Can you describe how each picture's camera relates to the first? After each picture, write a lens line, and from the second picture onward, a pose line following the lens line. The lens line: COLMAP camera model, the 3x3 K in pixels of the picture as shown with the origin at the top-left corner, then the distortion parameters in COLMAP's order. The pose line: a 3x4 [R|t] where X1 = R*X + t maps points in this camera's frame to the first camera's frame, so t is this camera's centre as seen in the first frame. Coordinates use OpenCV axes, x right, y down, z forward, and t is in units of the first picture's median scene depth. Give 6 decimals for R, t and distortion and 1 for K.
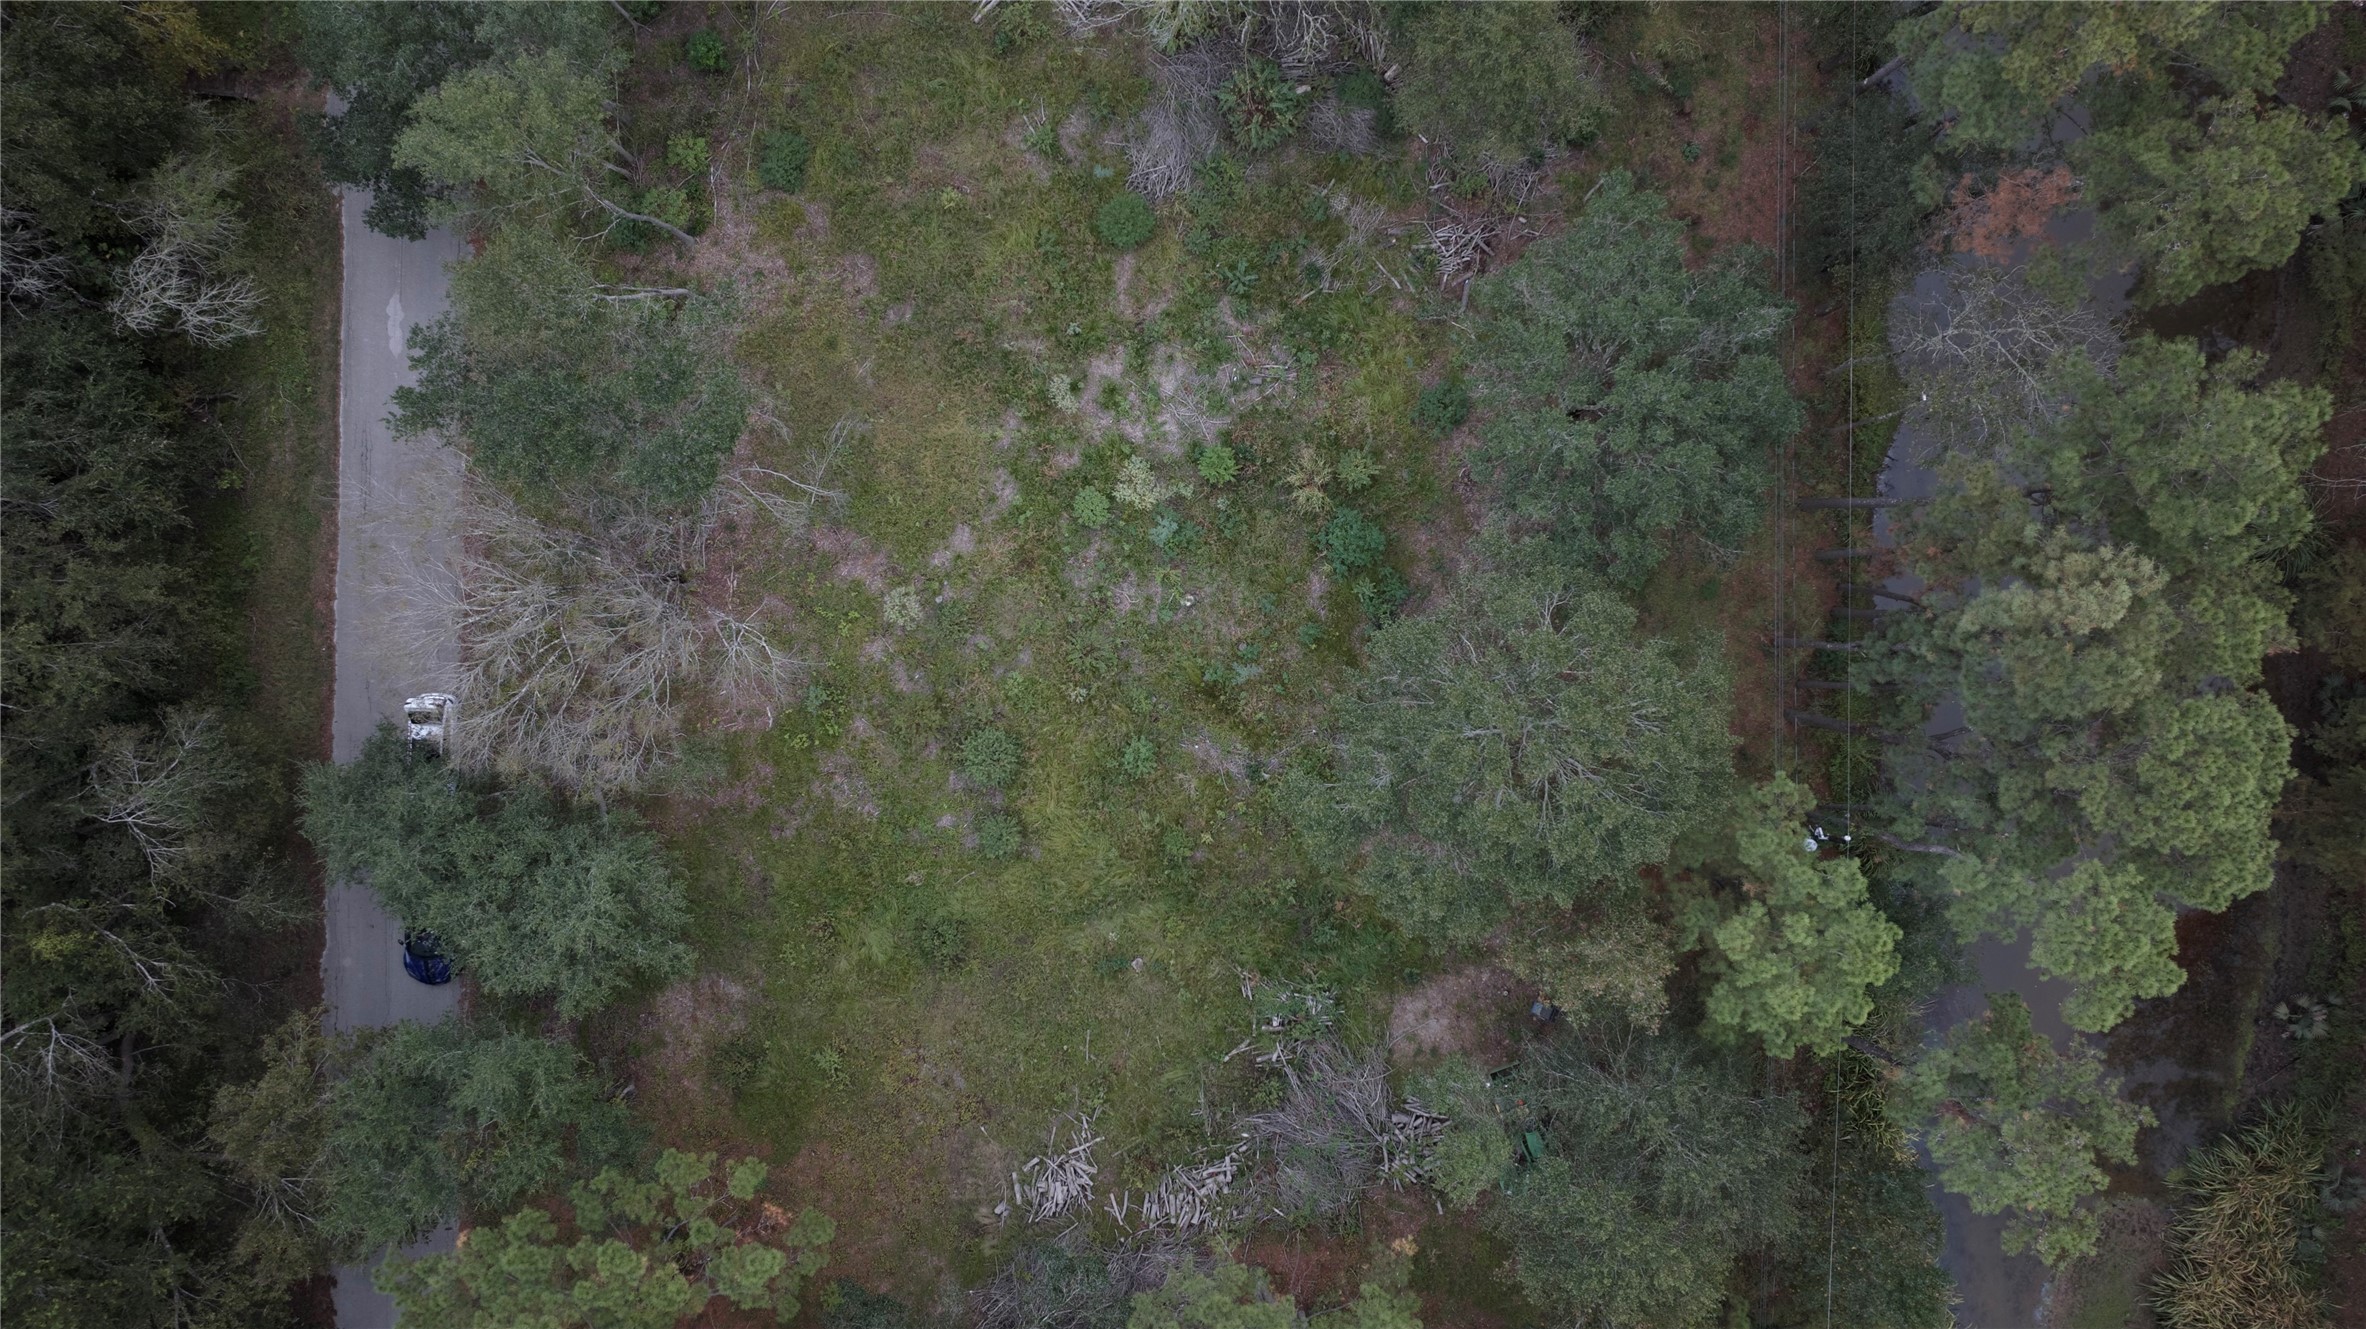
lens RADIAL K [[1671.1, 0, 1178.8], [0, 1671.1, 658.2], [0, 0, 1]] dist [-0.006692, 0.000285]
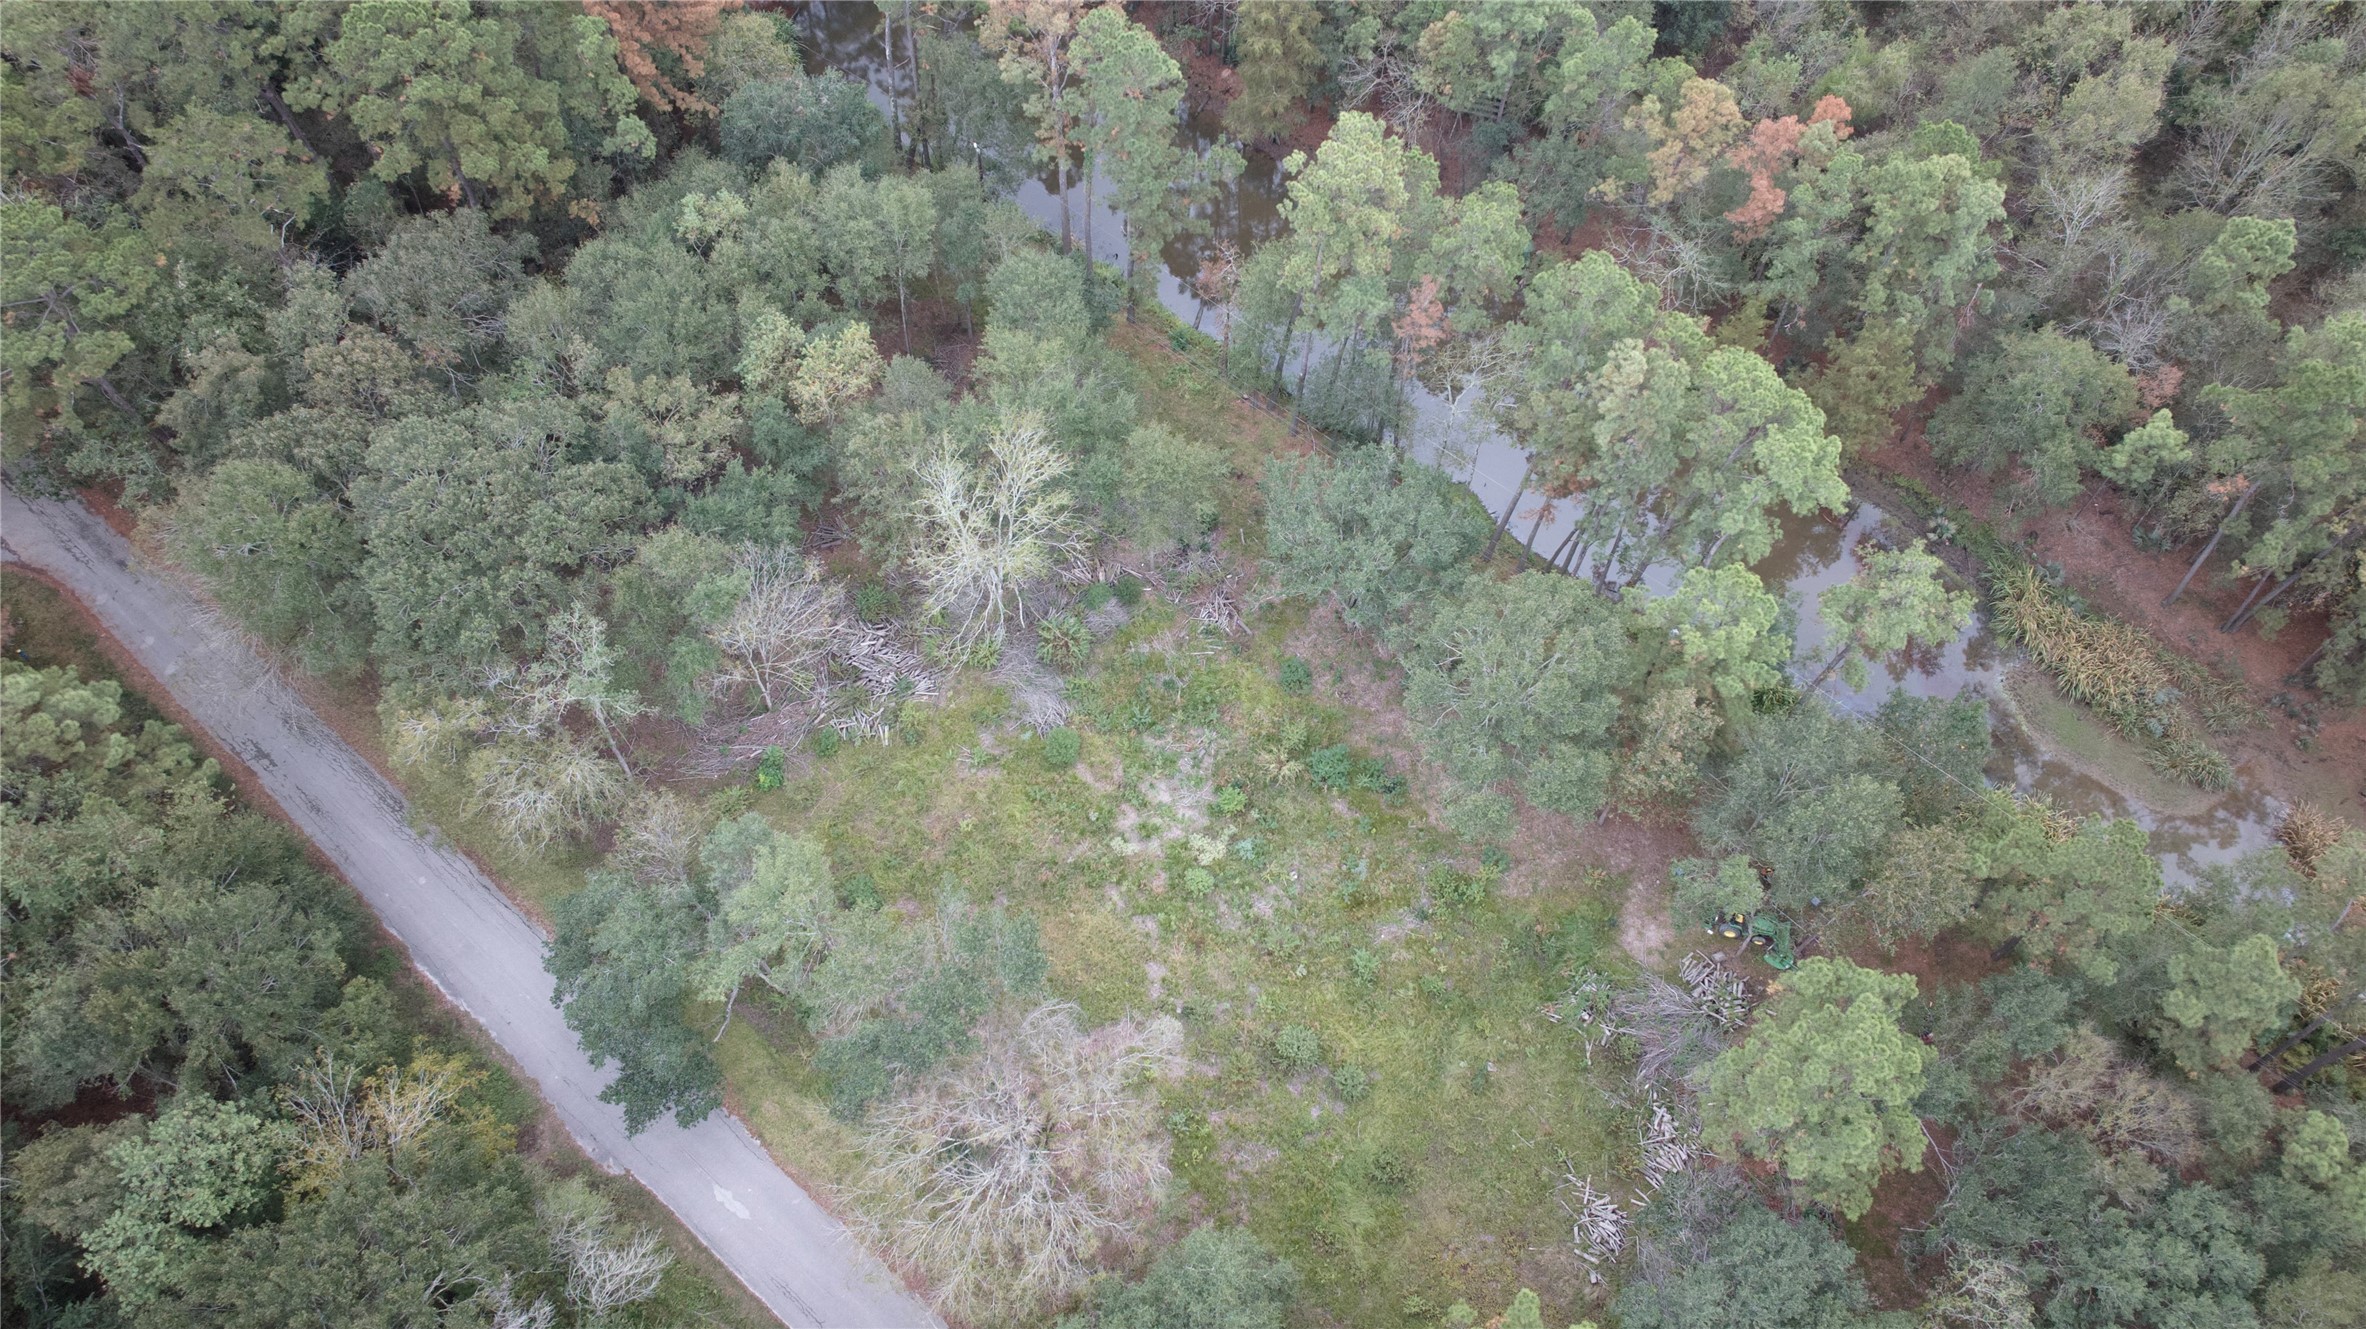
lens RADIAL K [[1671.1, 0, 1187.3], [0, 1671.1, 663.5], [0, 0, 1]] dist [-0.006692, 0.000285]
pose [[0.634596, -0.665566, 0.392823, -0.476909], [0.772839, 0.548368, -0.319394, 0.242989], [-0.002833, 0.506275, 0.862367, -0.283851]]
